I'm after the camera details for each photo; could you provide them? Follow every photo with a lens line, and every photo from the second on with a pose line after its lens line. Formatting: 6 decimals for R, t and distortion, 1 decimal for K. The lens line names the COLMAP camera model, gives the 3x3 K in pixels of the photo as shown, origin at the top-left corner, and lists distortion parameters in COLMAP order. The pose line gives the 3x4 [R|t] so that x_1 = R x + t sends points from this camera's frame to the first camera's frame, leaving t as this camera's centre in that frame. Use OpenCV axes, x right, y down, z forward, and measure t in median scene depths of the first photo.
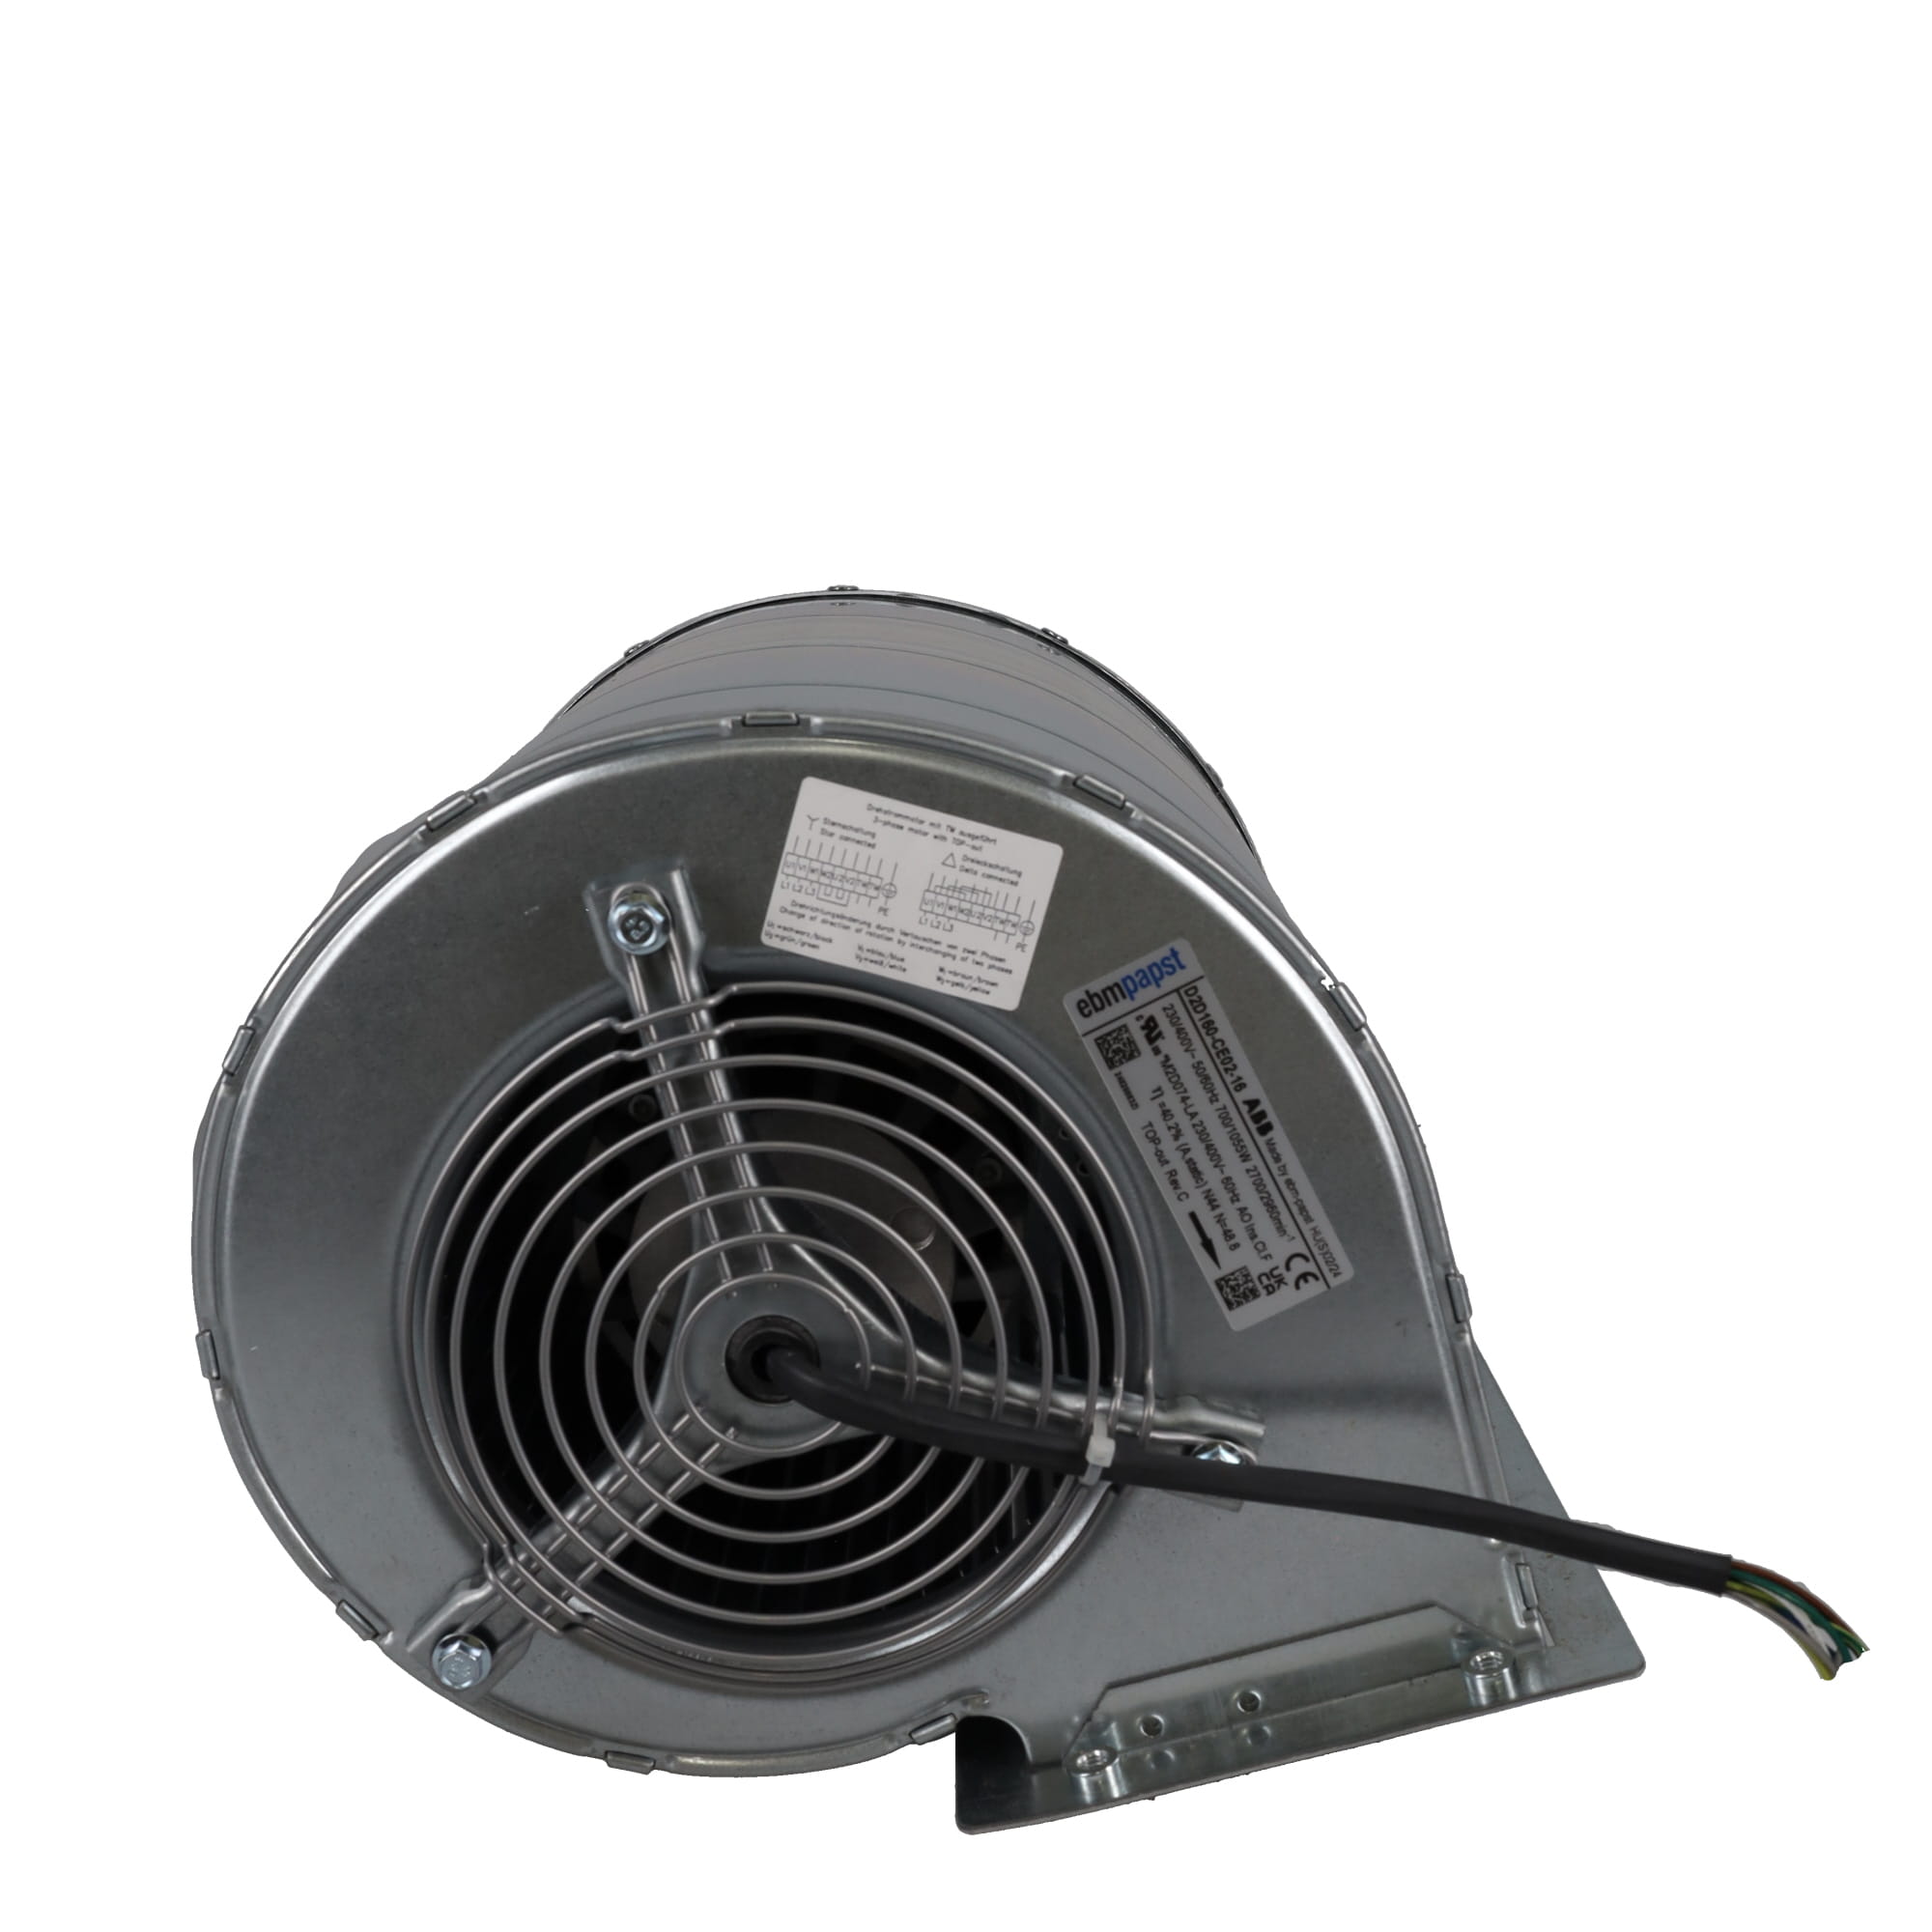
lens RADIAL K [[2595.8, 0, 966.0], [0, 2595.8, 966.0], [0, 0, 1]] dist [-0.019357, 0.021466]
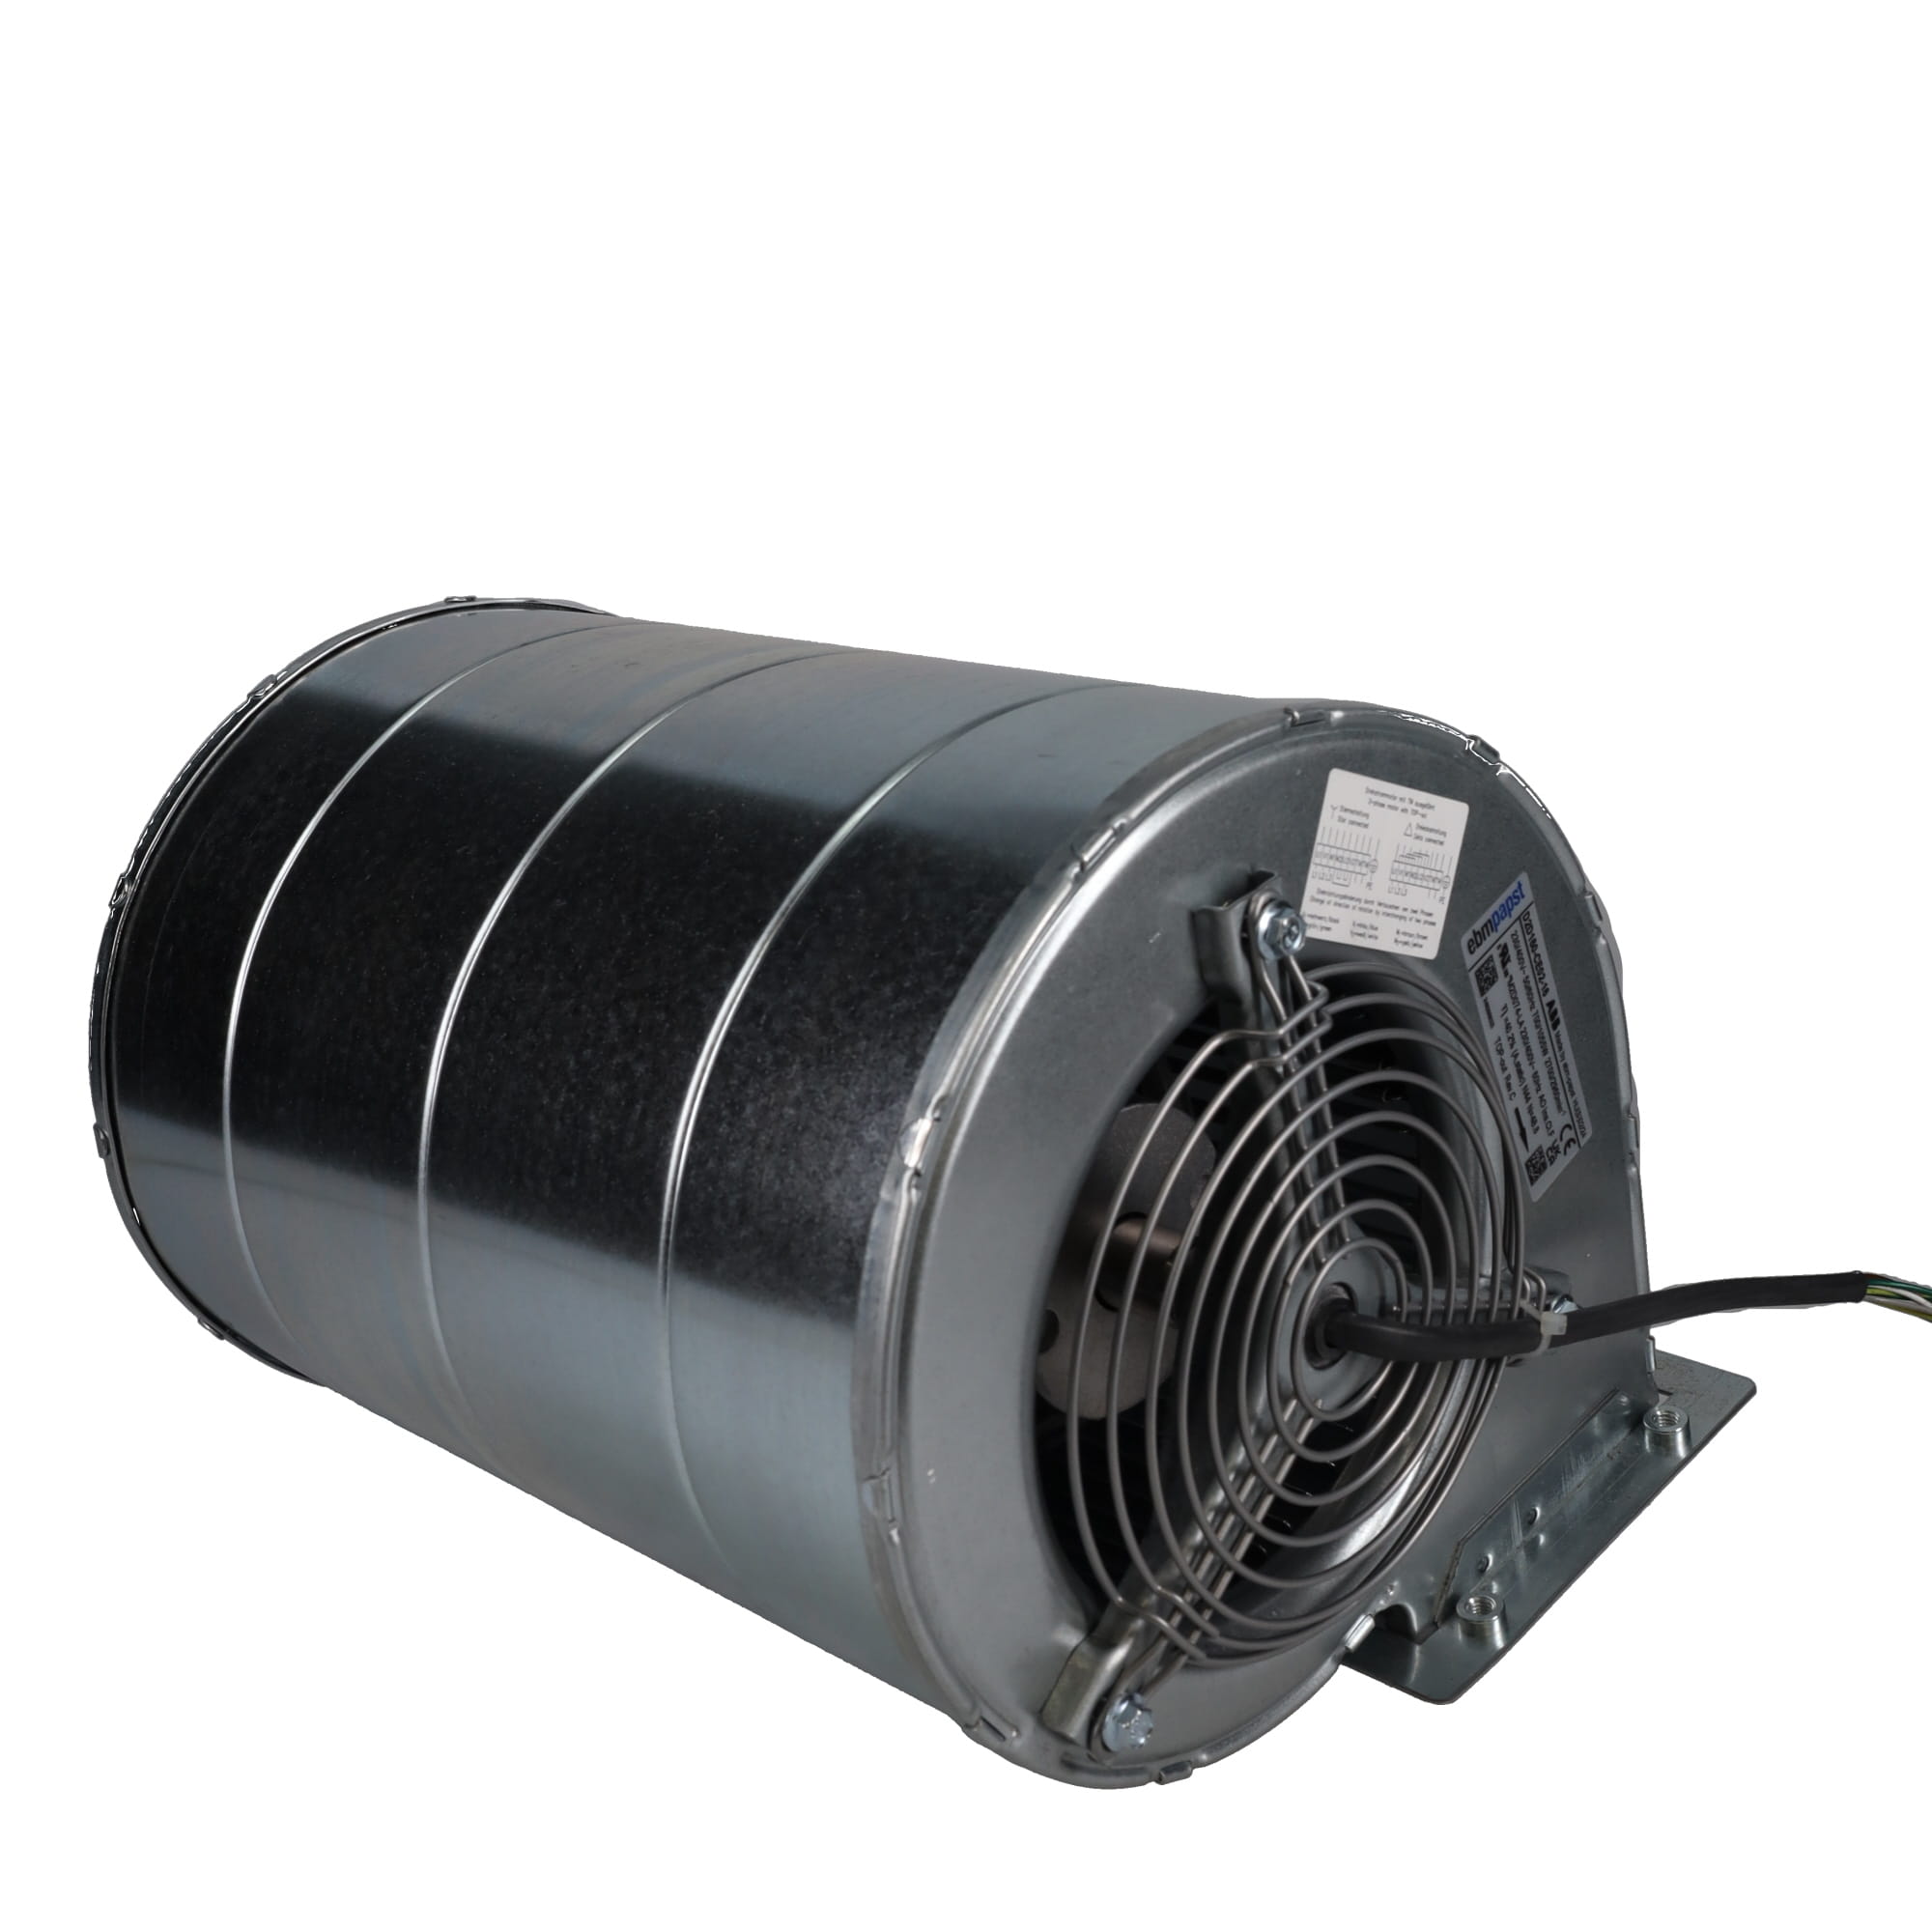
lens RADIAL K [[2595.8, 0, 966.0], [0, 2595.8, 966.0], [0, 0, 1]] dist [-0.019357, 0.021466]
pose [[0.703218, -0.167010, 0.691081, -0.883817], [0.153214, 0.984778, 0.082081, -0.100801], [-0.694270, 0.048163, 0.718102, 0.345286]]
